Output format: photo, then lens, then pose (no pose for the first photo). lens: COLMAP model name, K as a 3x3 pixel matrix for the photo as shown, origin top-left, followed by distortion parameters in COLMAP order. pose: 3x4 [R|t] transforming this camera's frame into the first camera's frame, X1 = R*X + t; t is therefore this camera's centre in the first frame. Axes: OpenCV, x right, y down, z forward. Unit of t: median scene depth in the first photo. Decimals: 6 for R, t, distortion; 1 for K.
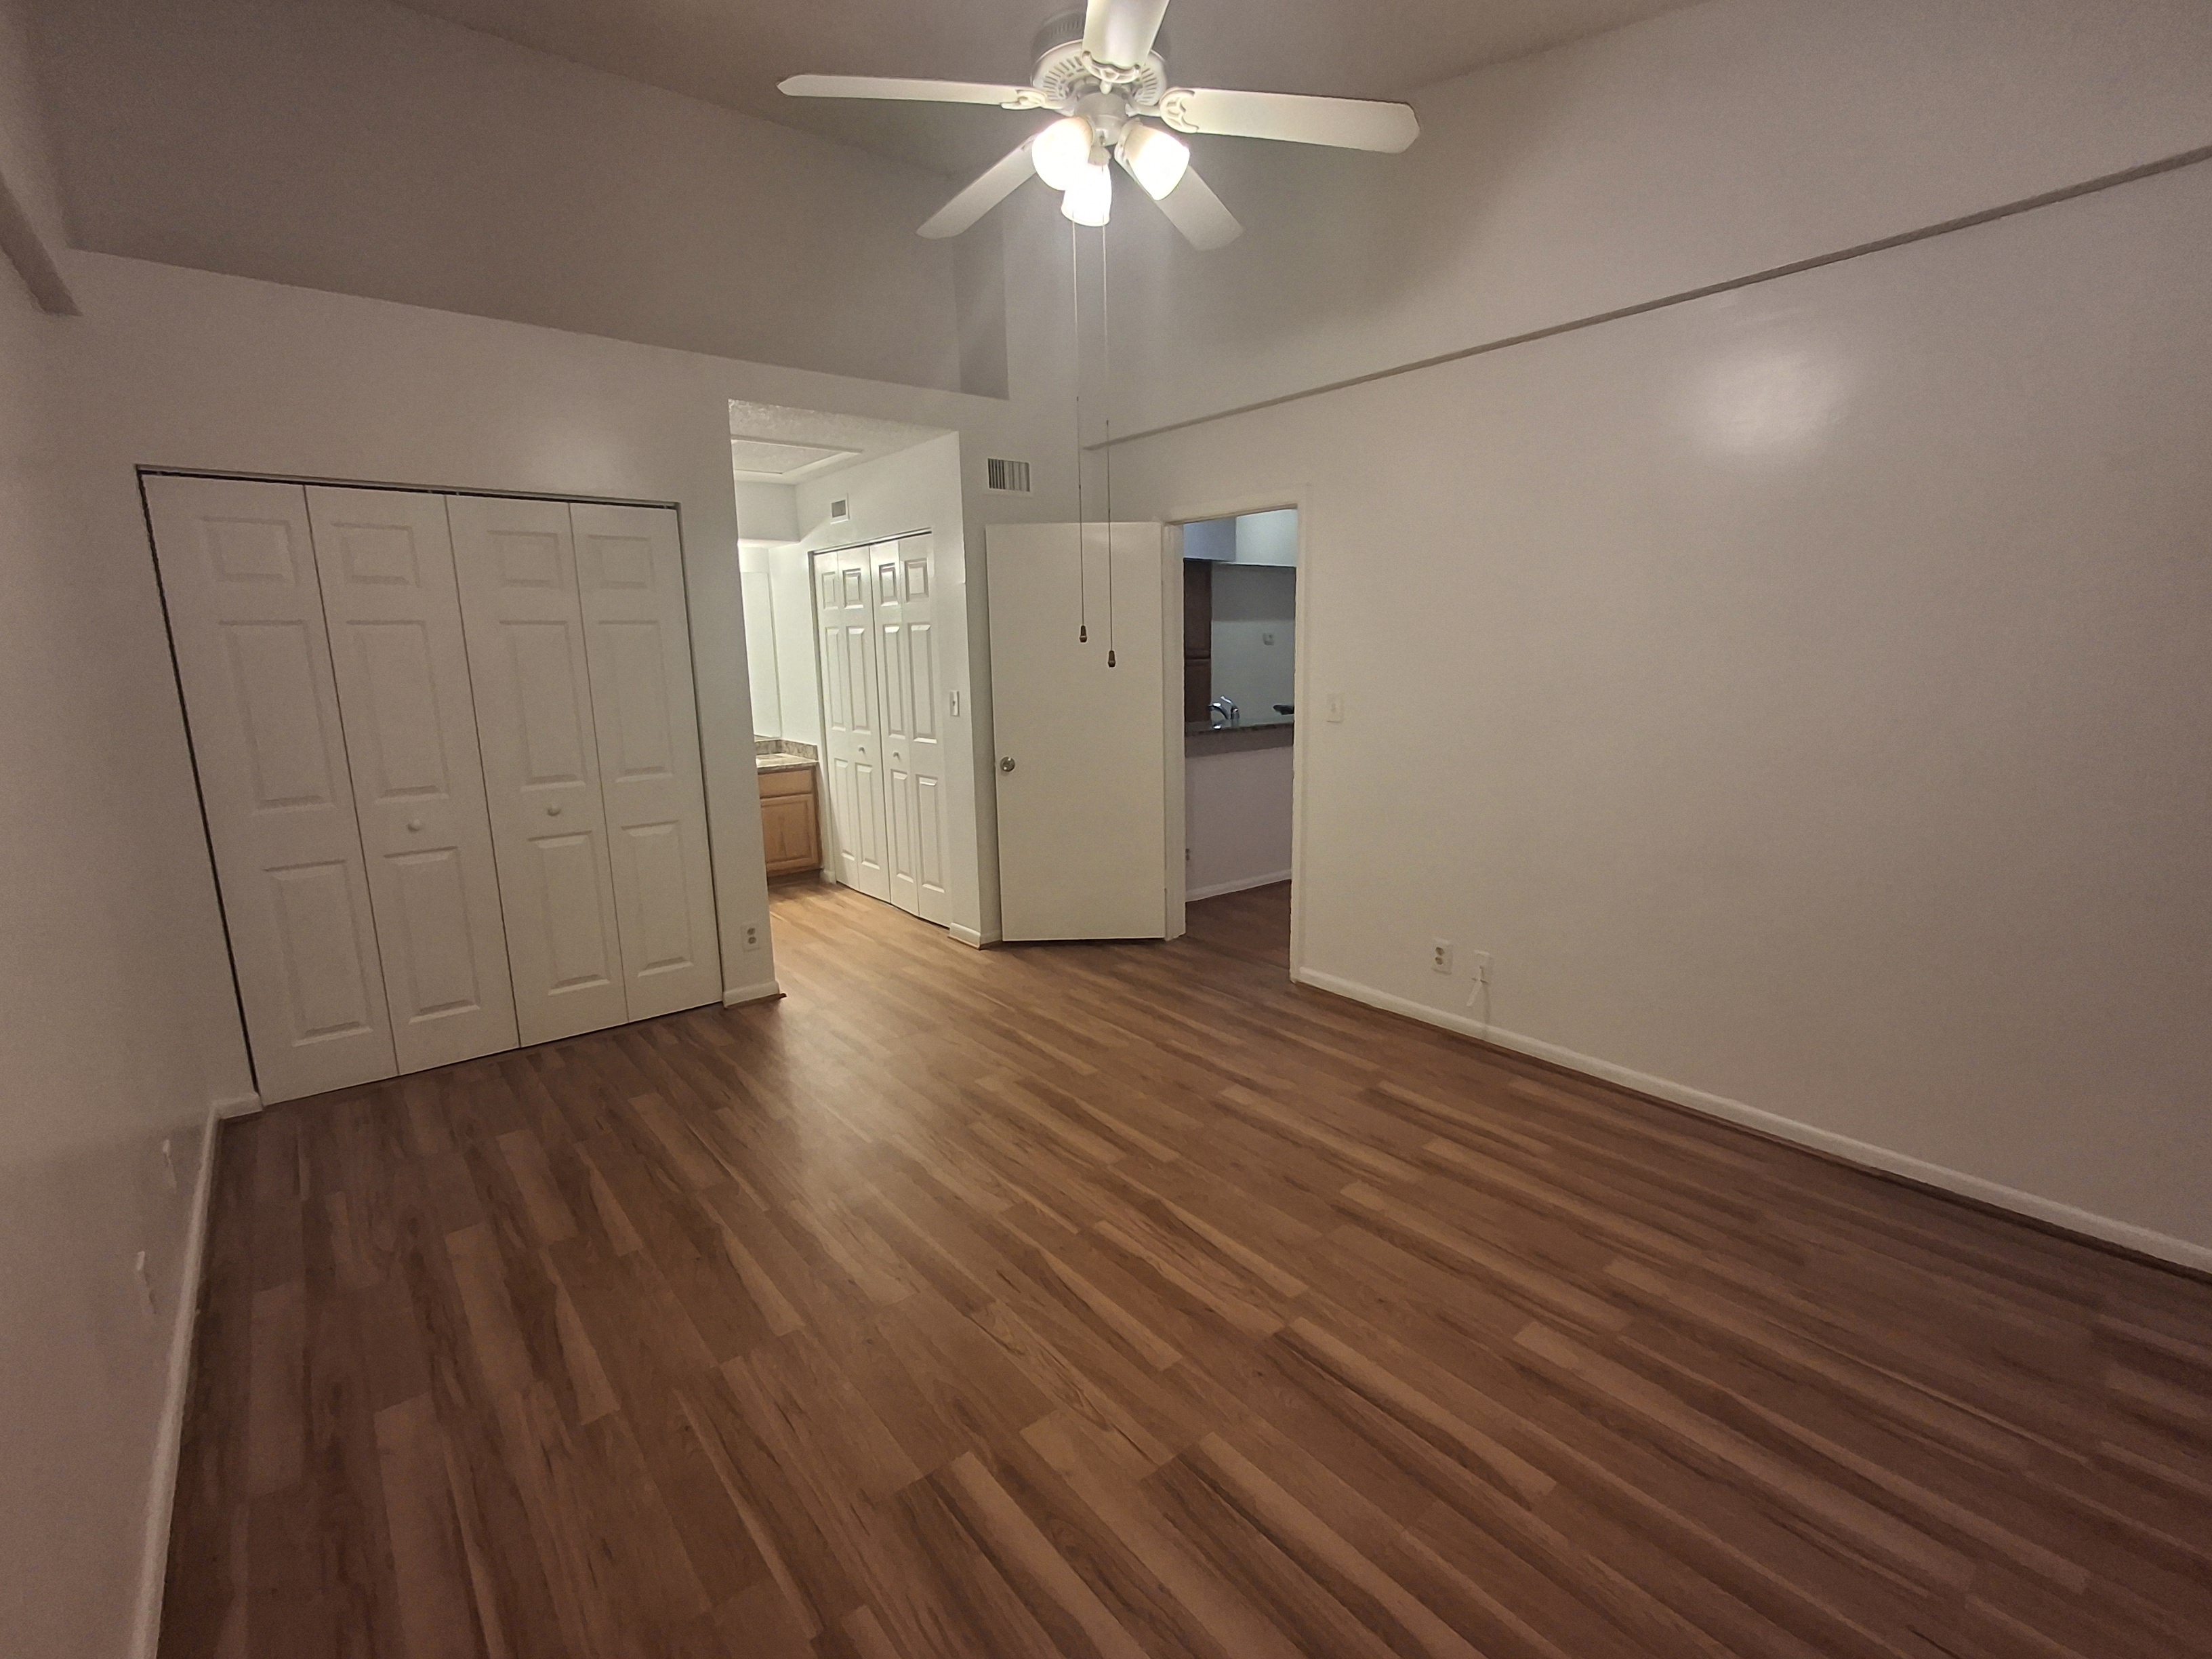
lens RADIAL K [[1011.5, 0, 1125.4], [0, 1011.5, 831.5], [0, 0, 1]] dist [0.001007, 0.004290]
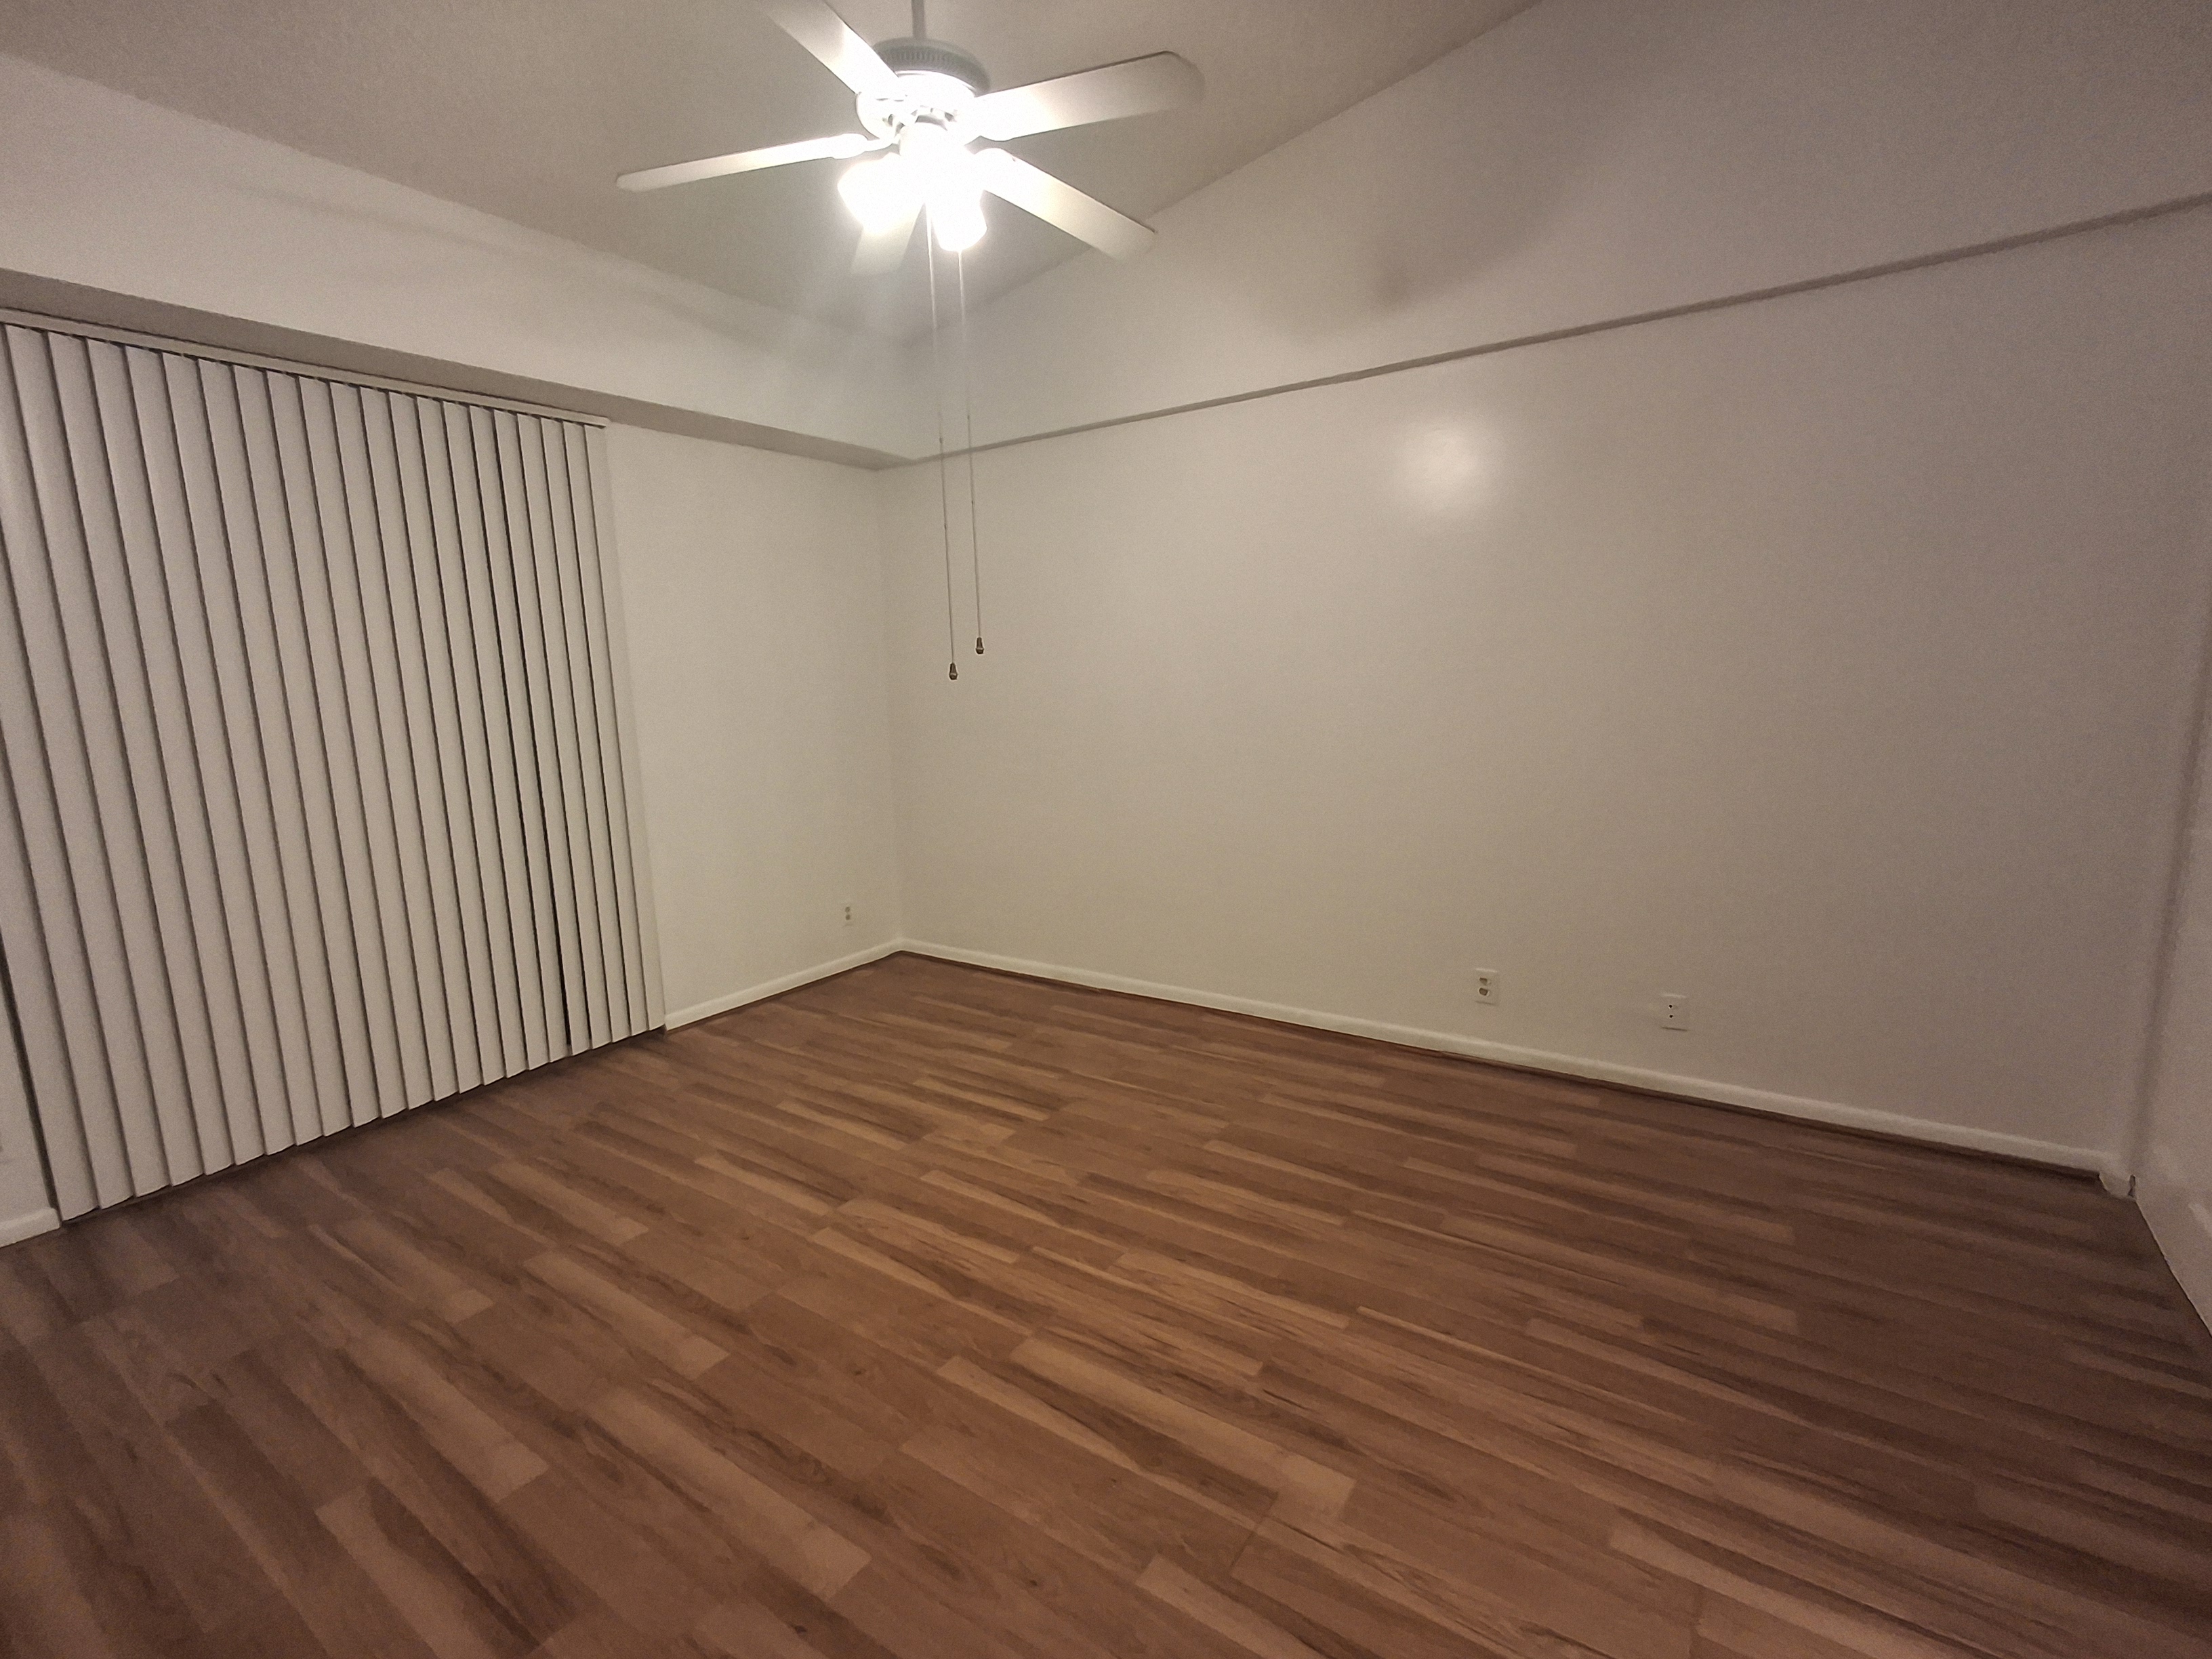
lens RADIAL K [[1011.5, 0, 1122.2], [0, 1011.5, 827.9], [0, 0, 1]] dist [0.001007, 0.004290]
pose [[-0.959305, 0.088760, -0.268057, 0.104638], [-0.007227, 0.941281, 0.337546, -0.346830], [0.282278, 0.325747, -0.902335, 1.907038]]
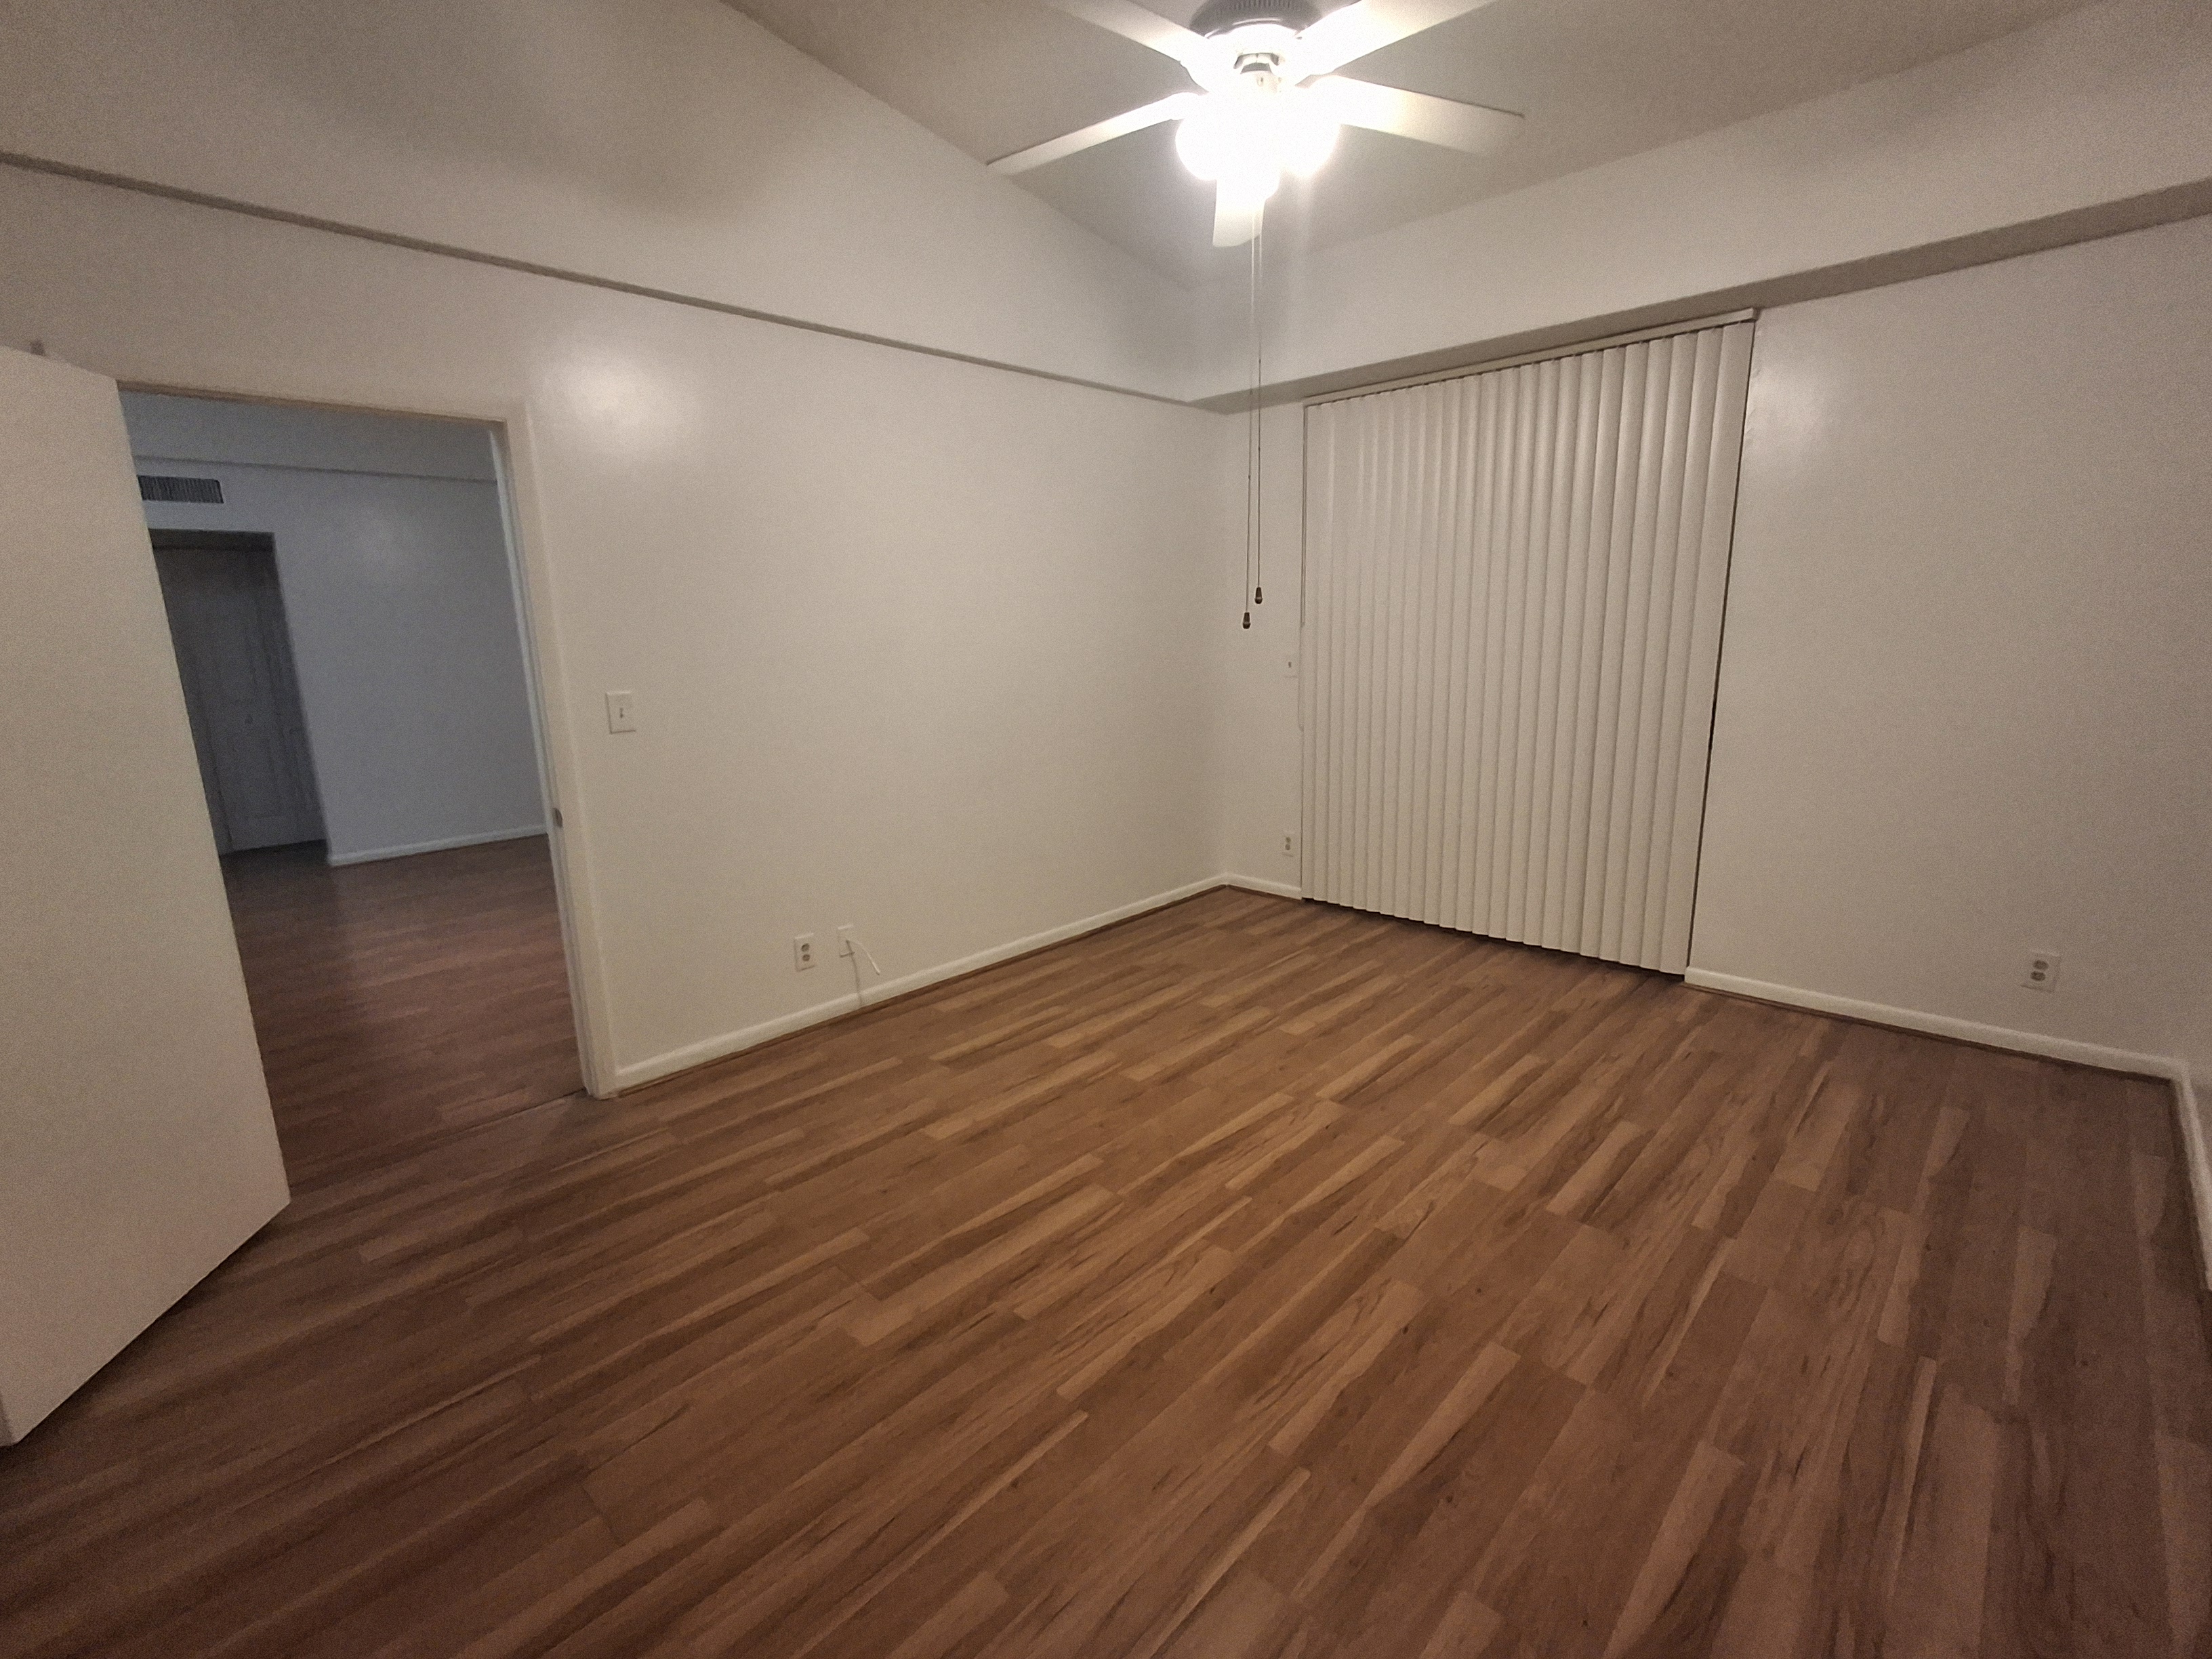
lens RADIAL K [[1011.5, 0, 1116.1], [0, 1011.5, 824.4], [0, 0, 1]] dist [0.001007, 0.004290]
pose [[-0.125549, -0.185156, 0.974656, -1.001498], [0.210323, 0.955131, 0.208539, -0.205380], [-0.969537, 0.231175, -0.080973, 1.201049]]
